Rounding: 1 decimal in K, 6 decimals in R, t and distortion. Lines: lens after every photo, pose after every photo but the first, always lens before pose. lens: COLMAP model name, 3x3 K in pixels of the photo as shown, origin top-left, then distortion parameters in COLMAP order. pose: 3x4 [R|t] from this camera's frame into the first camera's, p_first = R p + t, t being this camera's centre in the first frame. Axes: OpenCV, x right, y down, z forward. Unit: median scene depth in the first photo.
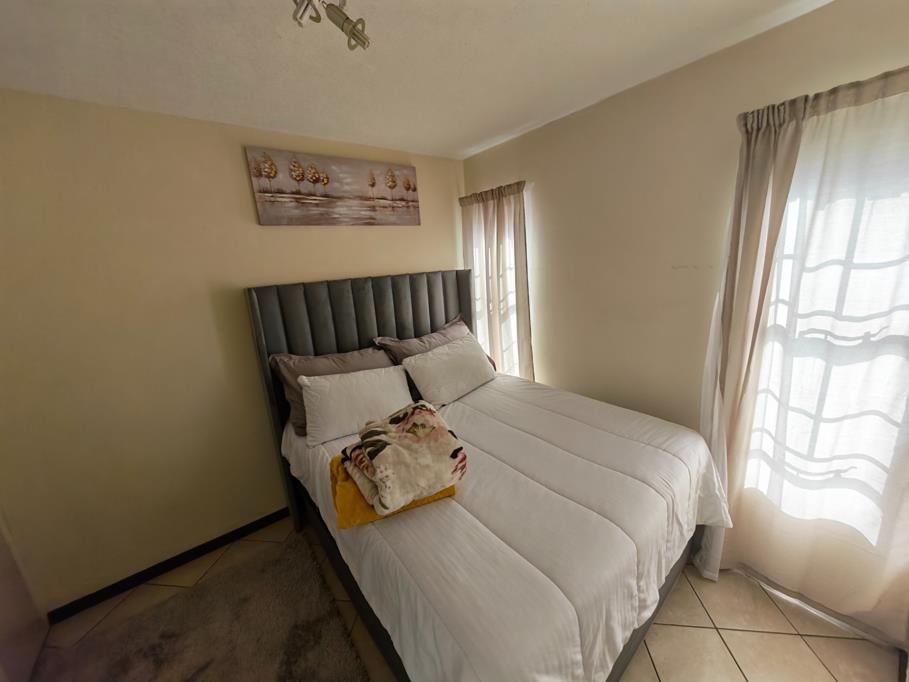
lens RADIAL K [[338.9, 0, 453.9], [0, 338.9, 342.3], [0, 0, 1]] dist [-0.001352, -0.000019]
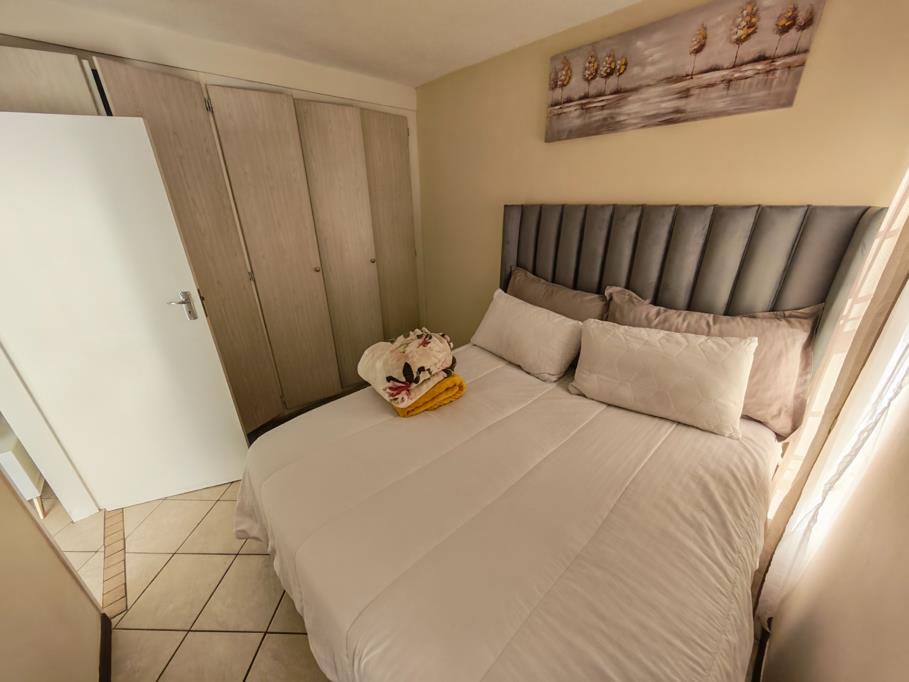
lens RADIAL K [[338.9, 0, 453.9], [0, 338.9, 342.3], [0, 0, 1]] dist [-0.001352, -0.000019]
pose [[0.087707, 0.456365, -0.885460, 0.551893], [-0.217147, 0.876268, 0.430119, -0.173742], [0.972191, 0.154551, 0.175953, 0.572698]]
